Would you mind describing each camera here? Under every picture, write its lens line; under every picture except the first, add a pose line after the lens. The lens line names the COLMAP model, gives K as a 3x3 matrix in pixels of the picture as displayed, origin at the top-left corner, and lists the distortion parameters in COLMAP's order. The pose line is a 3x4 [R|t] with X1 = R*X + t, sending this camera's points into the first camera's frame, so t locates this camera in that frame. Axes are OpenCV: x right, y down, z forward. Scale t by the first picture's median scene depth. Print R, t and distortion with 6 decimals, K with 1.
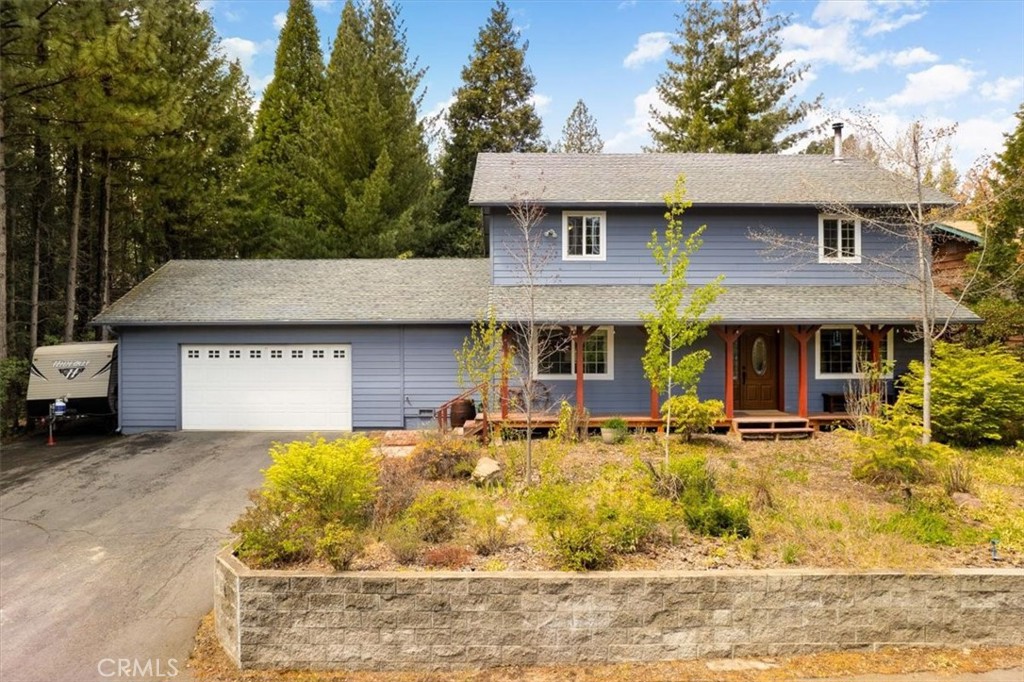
lens RADIAL K [[610.2, 0, 514.4], [0, 610.2, 324.8], [0, 0, 1]] dist [-0.000354, -0.000250]
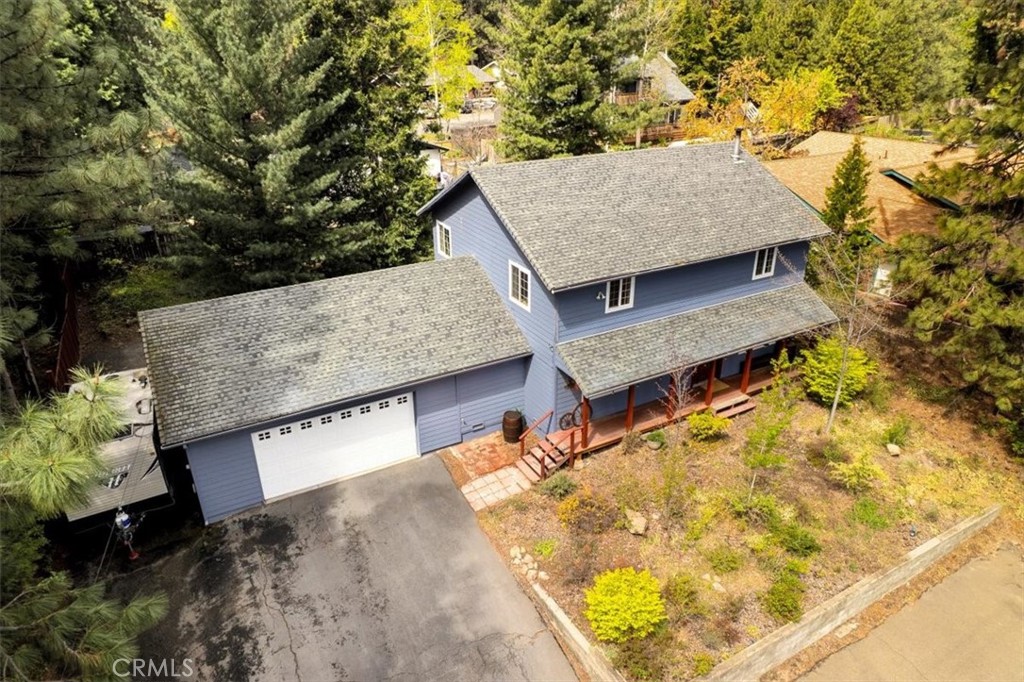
lens RADIAL K [[610.2, 0, 514.4], [0, 610.2, 324.8], [0, 0, 1]] dist [-0.000354, -0.000250]
pose [[0.888547, -0.186295, 0.419259, -0.548755], [0.001834, 0.915281, 0.402811, -0.525336], [-0.458782, -0.357148, 0.813612, 0.058968]]
